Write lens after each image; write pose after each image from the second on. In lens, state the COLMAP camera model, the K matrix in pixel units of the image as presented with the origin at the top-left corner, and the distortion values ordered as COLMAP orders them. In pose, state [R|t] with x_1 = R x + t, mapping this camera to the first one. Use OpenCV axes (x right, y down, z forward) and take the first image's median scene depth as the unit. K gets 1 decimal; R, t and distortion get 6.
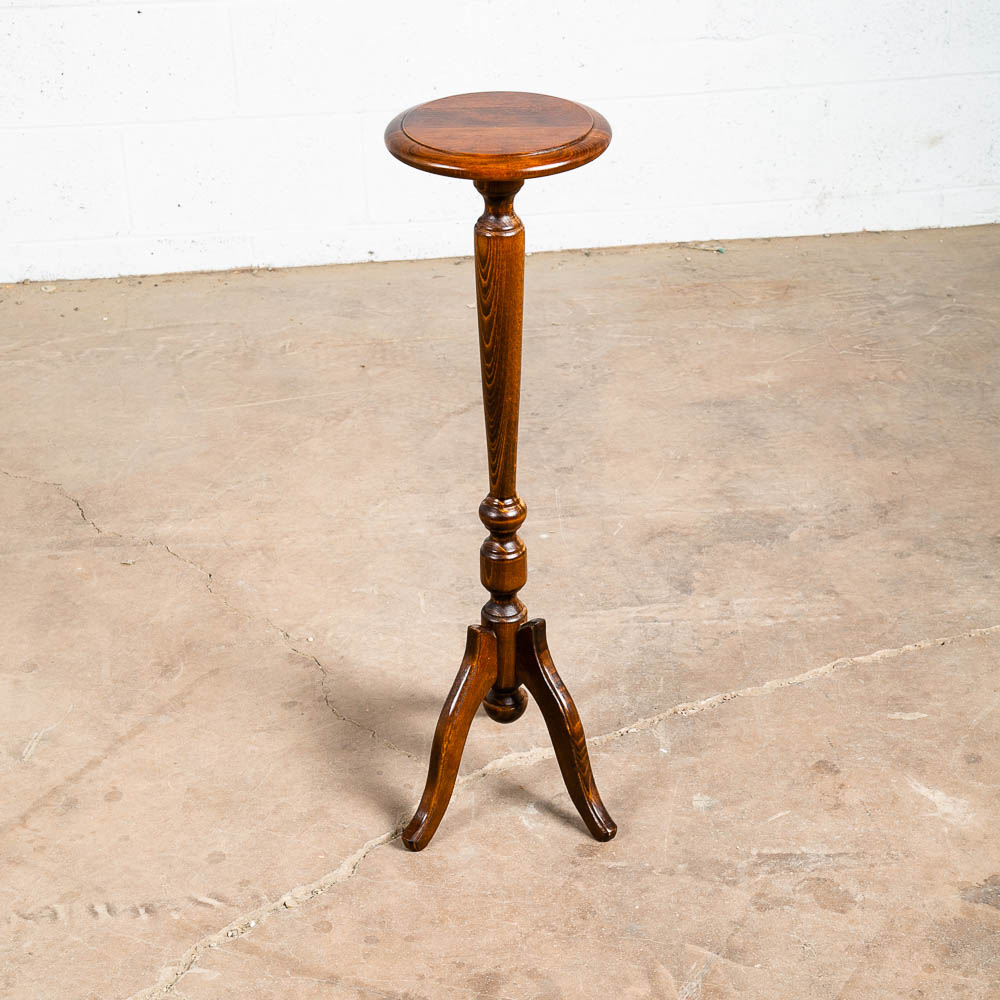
lens RADIAL K [[2305.1, 0, 501.1], [0, 2305.1, 489.1], [0, 0, 1]] dist [0.202423, 0.000000]
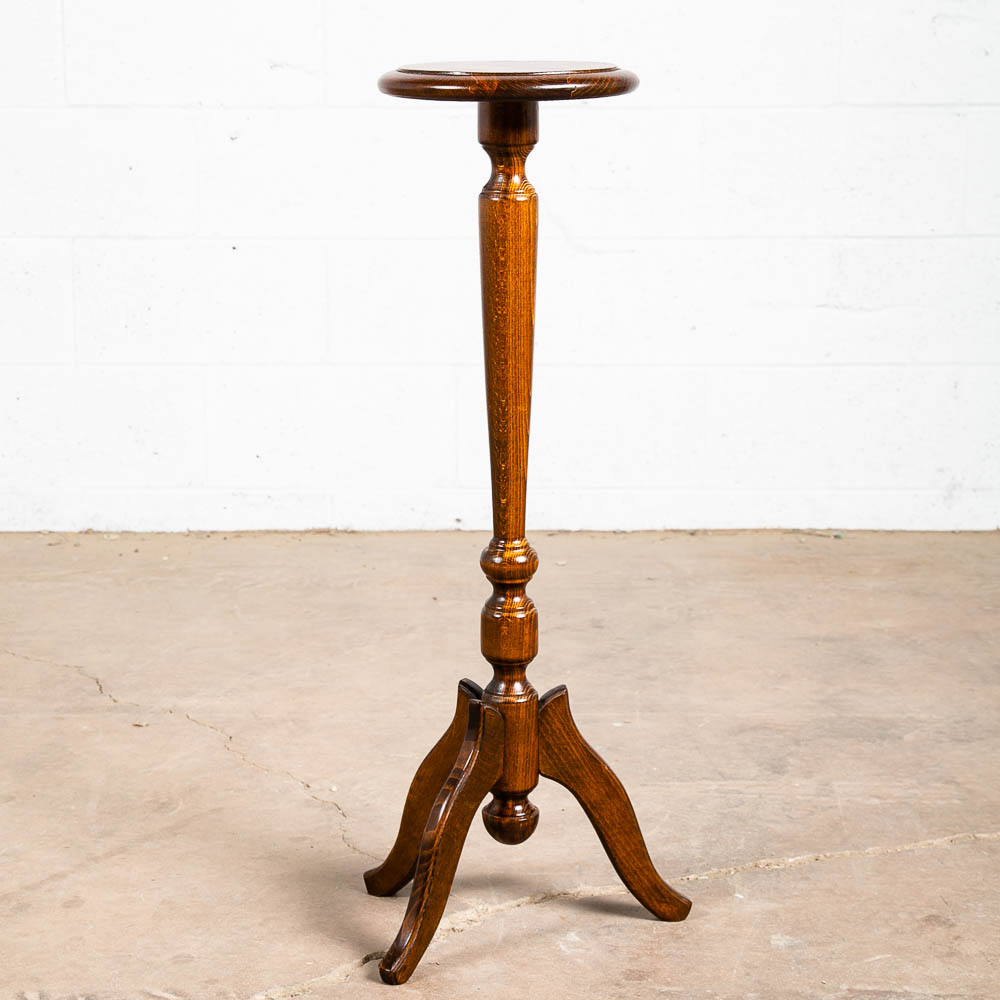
lens RADIAL K [[2319.5, 0, 506.0], [0, 2319.5, 472.3], [0, 0, 1]] dist [0.171014, 0.000000]
pose [[0.996688, 0.049846, -0.064259, 0.030398], [-0.065244, 0.961791, -0.265896, 0.176512], [0.048550, 0.269208, 0.961858, 0.142091]]
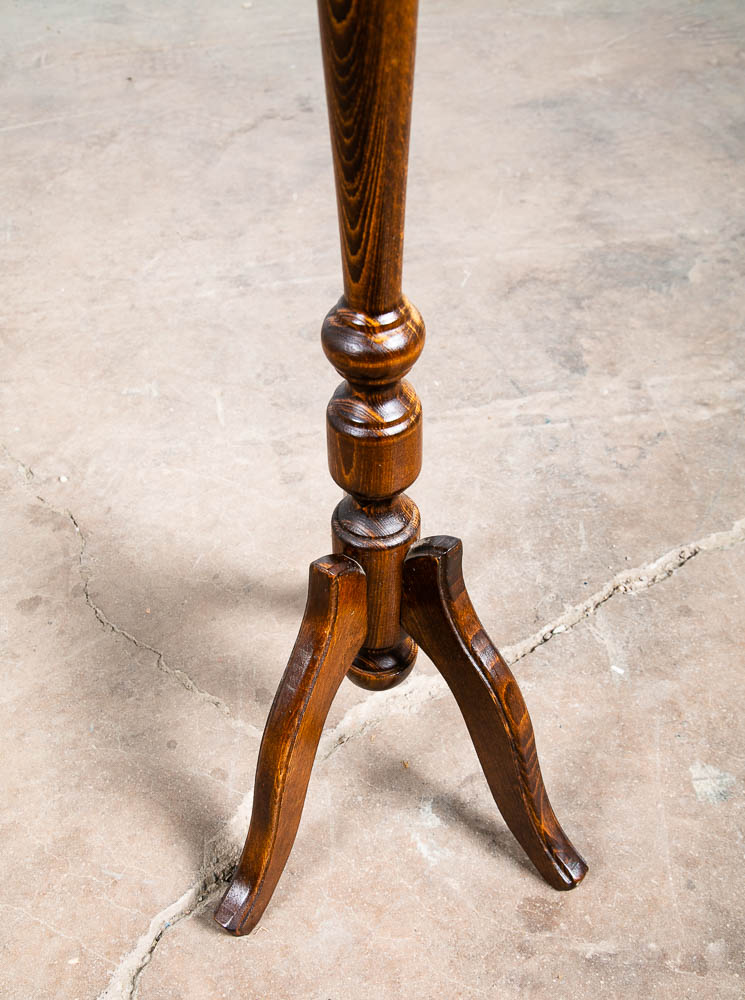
lens RADIAL K [[1203.7, 0, 366.2], [0, 1203.7, 561.8], [0, 0, 1]] dist [0.052969, 0.000000]
pose [[0.995527, -0.070433, 0.062976, -0.015854], [0.048328, 0.952352, 0.301148, -0.016965], [-0.081186, -0.296757, 0.951496, 0.633810]]
